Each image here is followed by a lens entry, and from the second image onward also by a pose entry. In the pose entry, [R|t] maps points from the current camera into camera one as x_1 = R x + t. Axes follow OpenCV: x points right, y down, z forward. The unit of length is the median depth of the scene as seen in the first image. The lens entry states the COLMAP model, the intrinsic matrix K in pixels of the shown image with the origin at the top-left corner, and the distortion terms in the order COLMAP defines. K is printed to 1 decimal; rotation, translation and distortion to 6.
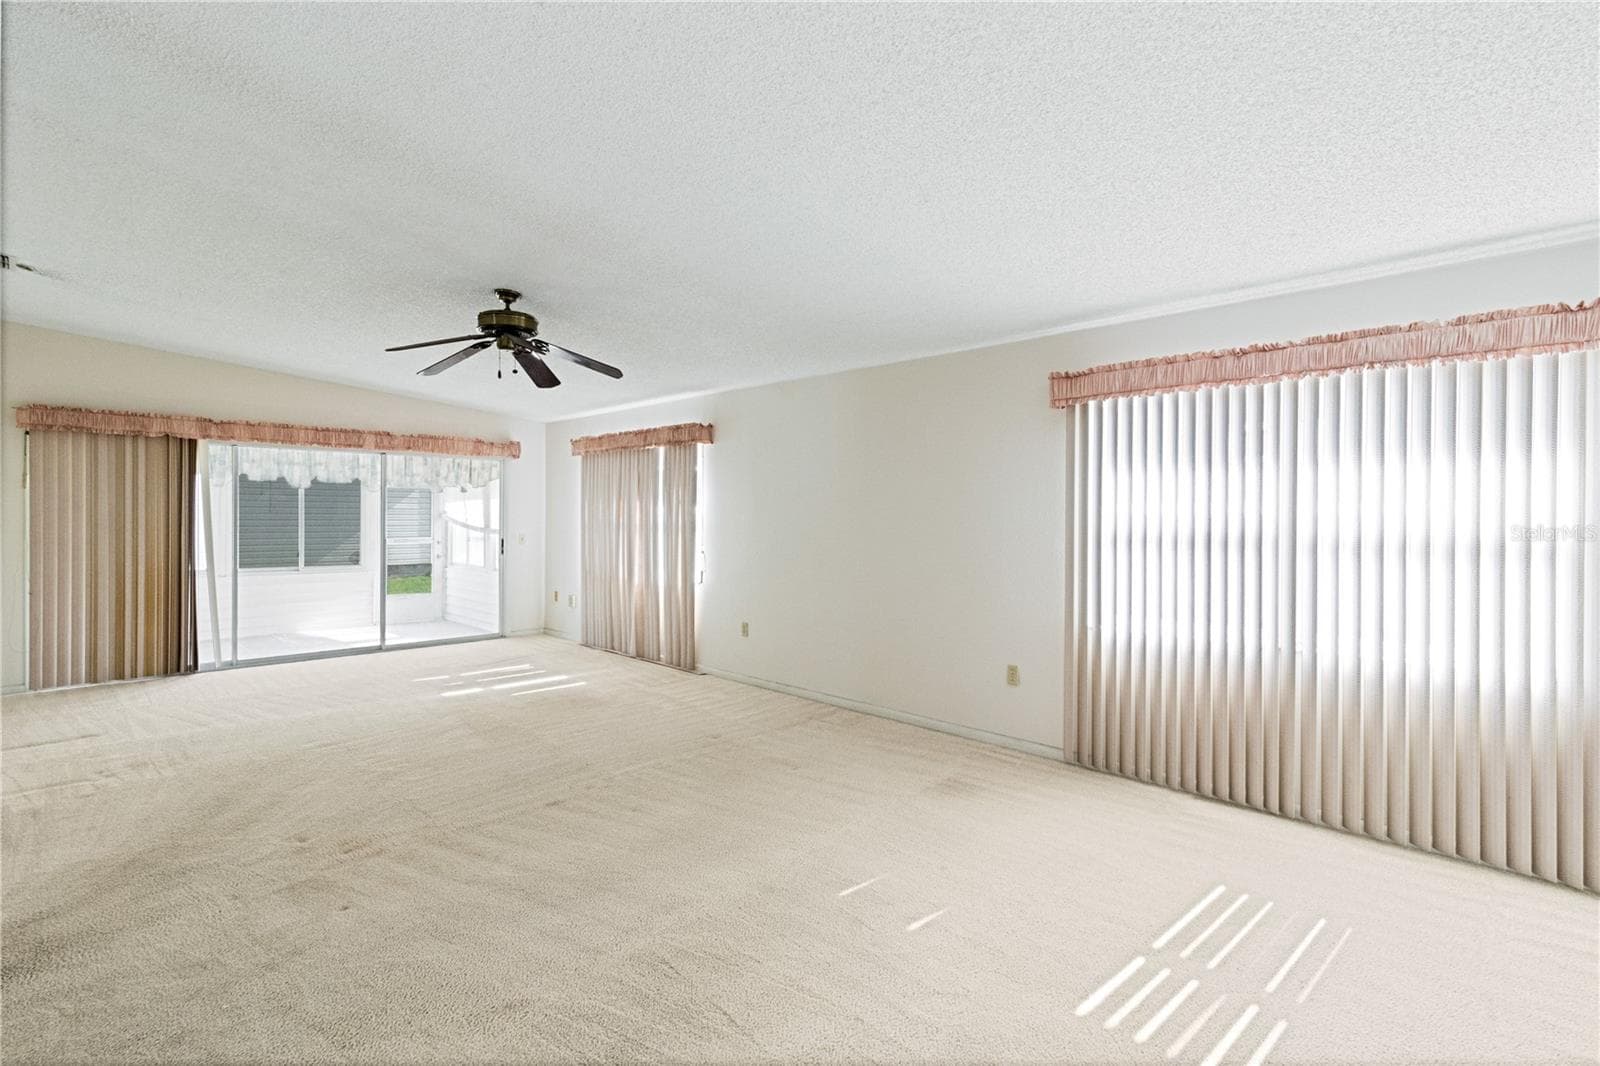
lens RADIAL K [[734.2, 0, 800.0], [0, 734.2, 533.0], [0, 0, 1]] dist [0.000285, 0.000139]
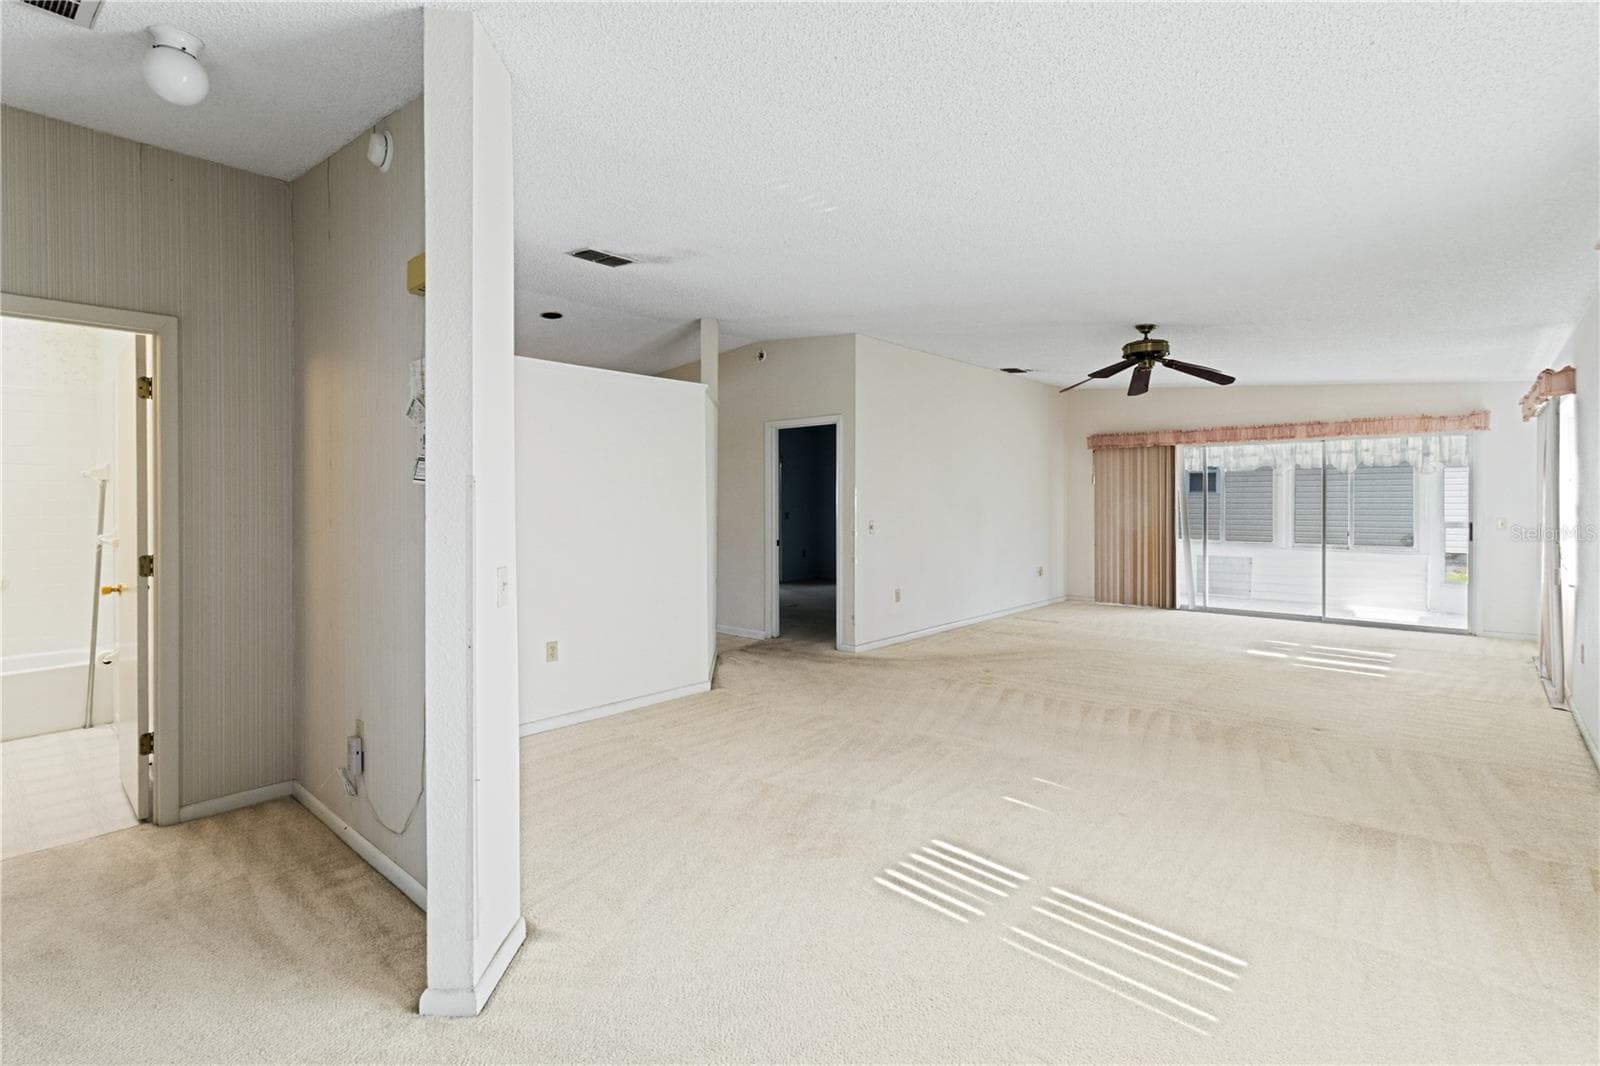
lens RADIAL K [[694.4, 0, 800.1], [0, 694.4, 504.3], [0, 0, 1]] dist [-0.000220, -0.000135]
pose [[0.079522, -0.000517, -0.996833, 0.468898], [-0.018795, 0.999821, -0.002017, 0.003371], [0.996656, 0.018896, 0.079498, 0.171673]]
